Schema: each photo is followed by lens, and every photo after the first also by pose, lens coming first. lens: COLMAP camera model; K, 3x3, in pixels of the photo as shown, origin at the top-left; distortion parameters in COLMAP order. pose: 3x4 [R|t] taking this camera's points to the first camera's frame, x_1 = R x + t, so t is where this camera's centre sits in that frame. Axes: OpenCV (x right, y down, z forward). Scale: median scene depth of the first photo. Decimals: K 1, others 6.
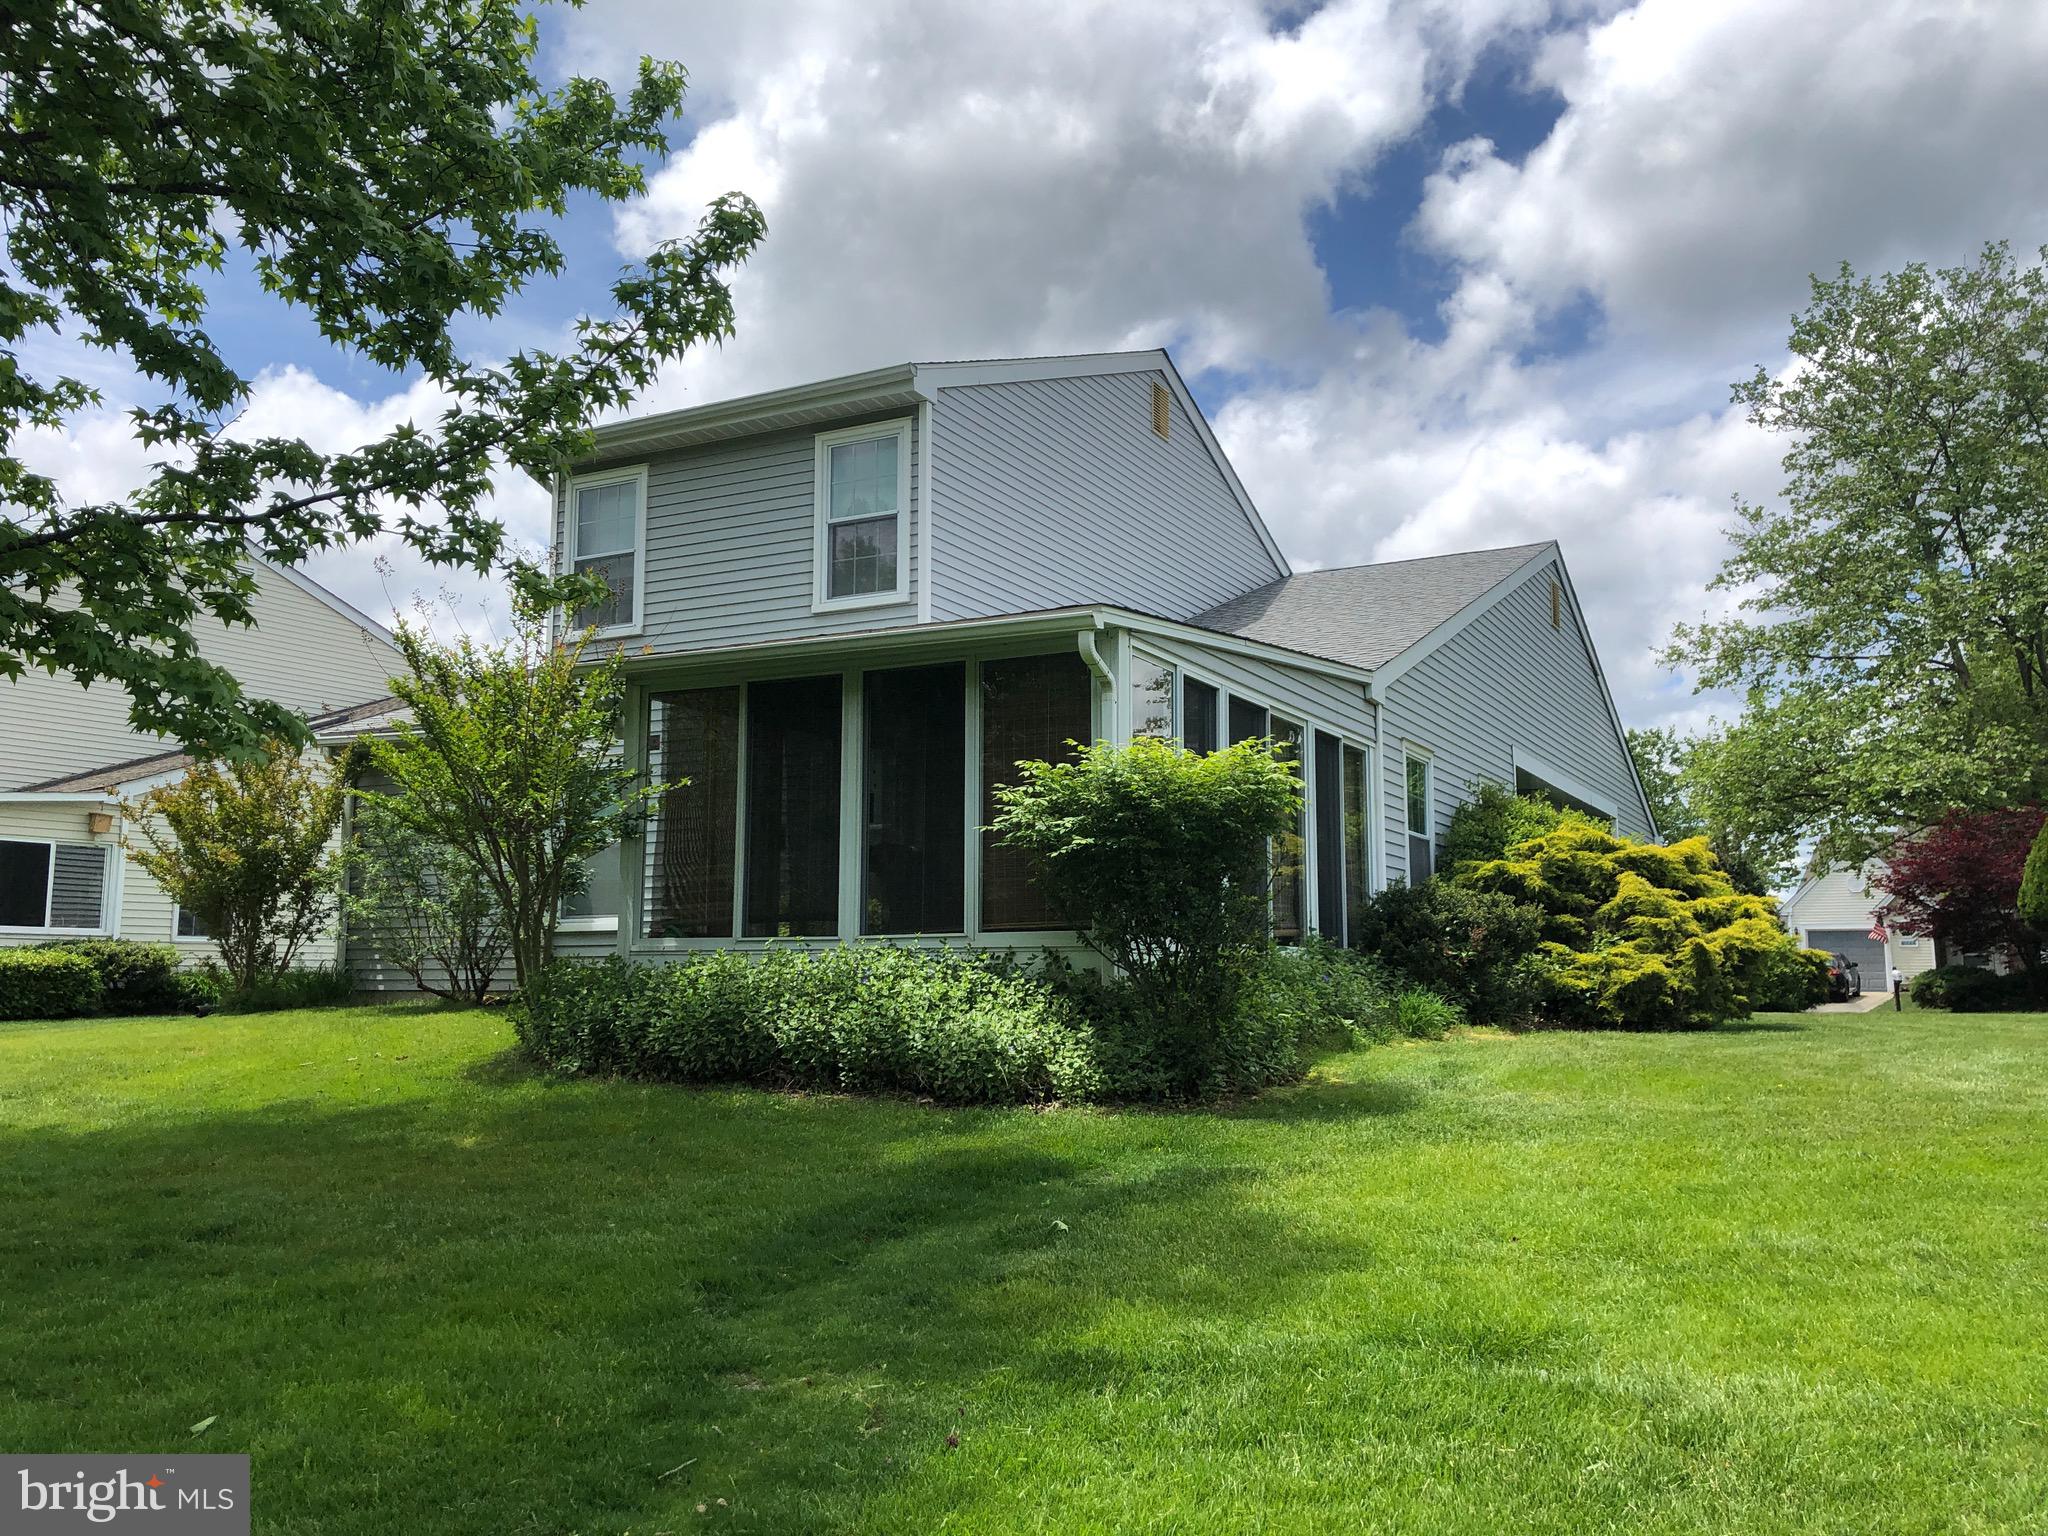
lens RADIAL K [[1694.6, 0, 1024.0], [0, 1694.6, 768.0], [0, 0, 1]] dist [0.144708, -0.525016]
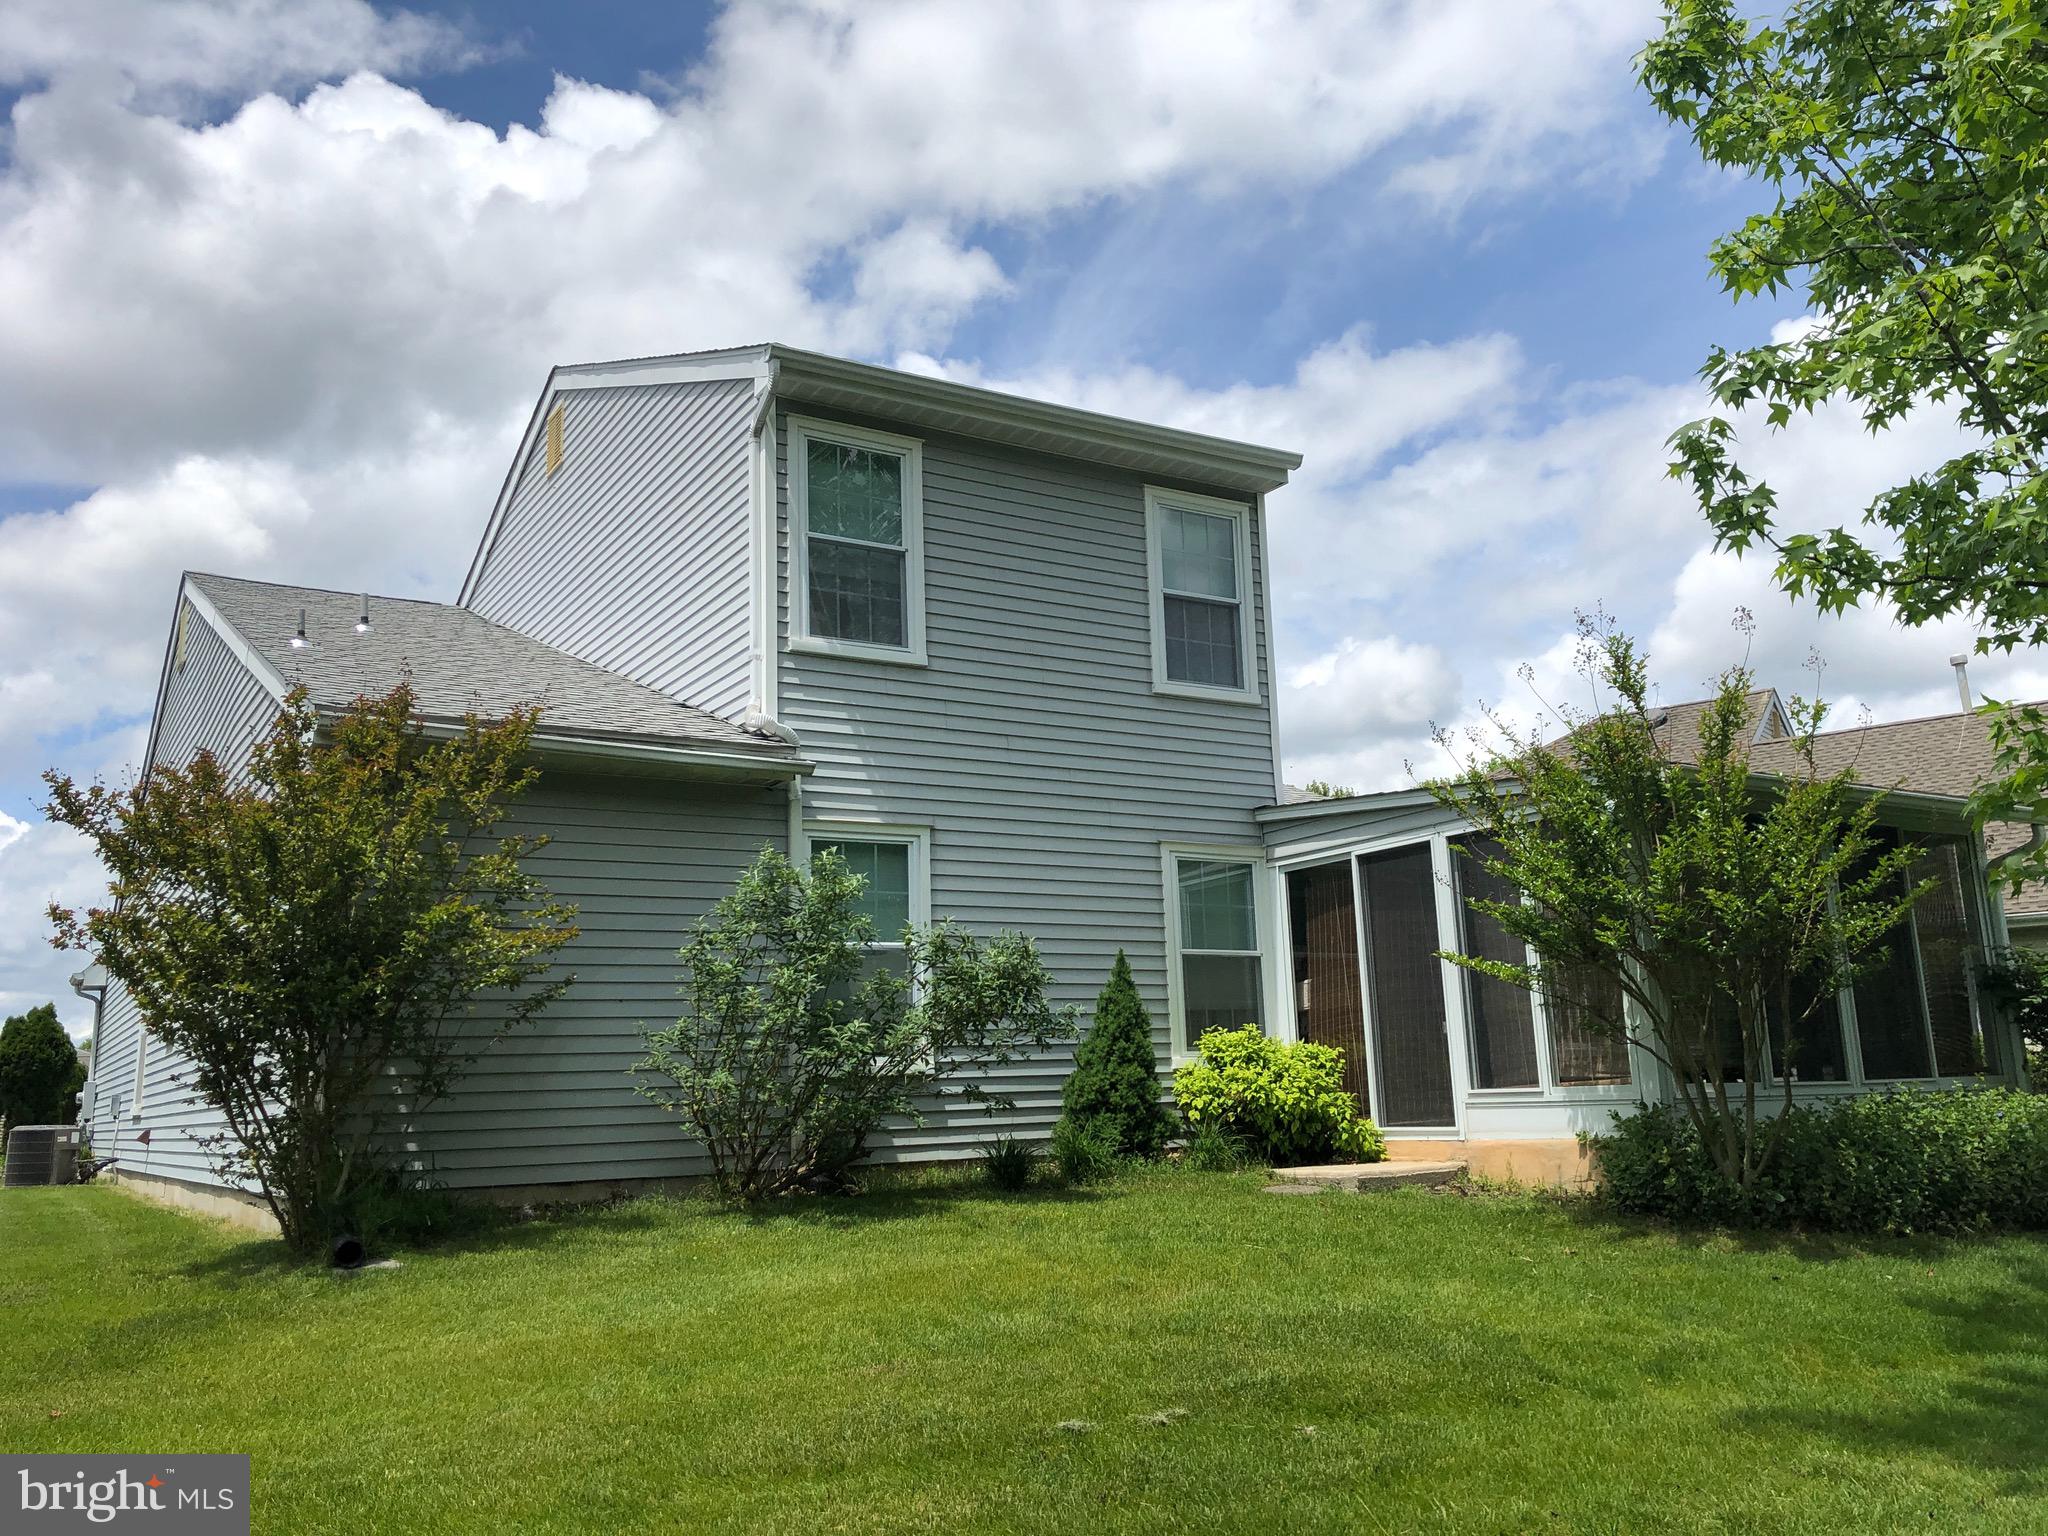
lens RADIAL K [[1694.6, 0, 1024.0], [0, 1694.6, 768.0], [0, 0, 1]] dist [0.144708, -0.525016]
pose [[0.526112, 0.146953, 0.837622, -0.860685], [-0.085338, 0.989108, -0.119928, 0.053124], [-0.846123, -0.008385, 0.532922, 0.603494]]
